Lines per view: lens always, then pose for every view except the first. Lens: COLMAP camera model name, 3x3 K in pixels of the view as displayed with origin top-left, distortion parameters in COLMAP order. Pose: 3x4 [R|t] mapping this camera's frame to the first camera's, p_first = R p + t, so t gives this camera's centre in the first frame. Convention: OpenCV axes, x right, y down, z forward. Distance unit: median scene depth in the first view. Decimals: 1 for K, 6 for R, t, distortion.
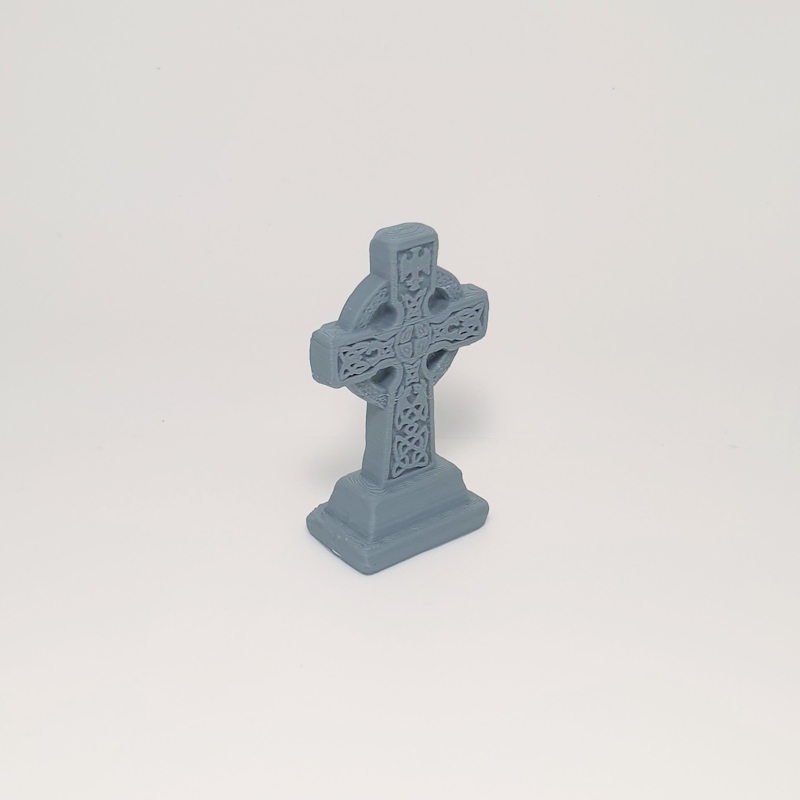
lens RADIAL K [[1248.5, 0, 393.7], [0, 1248.5, 393.9], [0, 0, 1]] dist [0.376220, 0.000000]
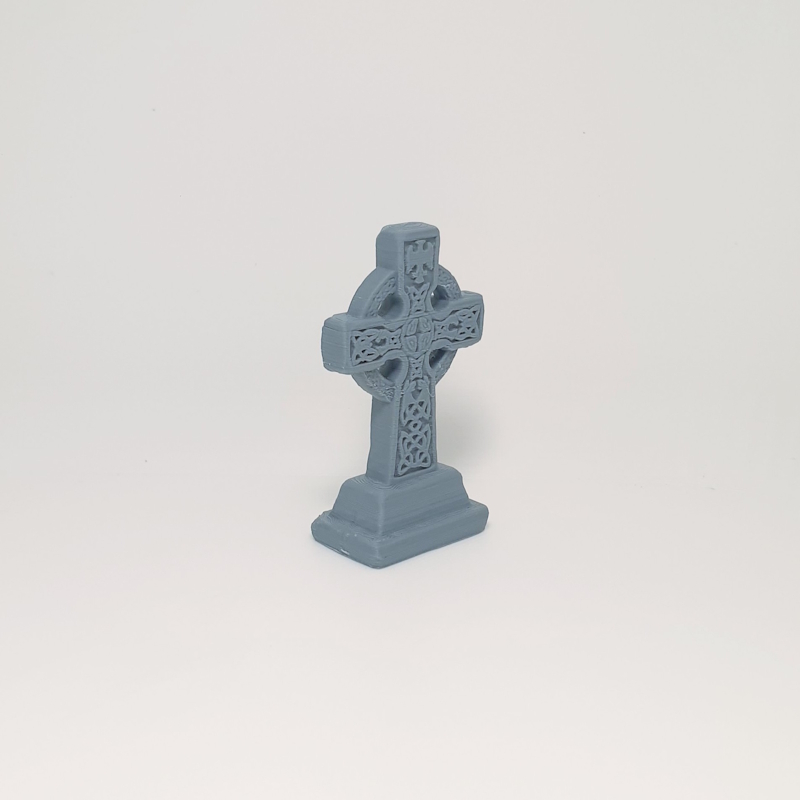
lens RADIAL K [[1248.5, 0, 407.0], [0, 1248.5, 405.5], [0, 0, 1]] dist [0.376220, 0.000000]
pose [[0.996254, -0.019666, 0.084207, -0.080880], [0.033232, 0.986087, -0.162875, 0.182397], [-0.079832, 0.165063, 0.983047, -0.019626]]
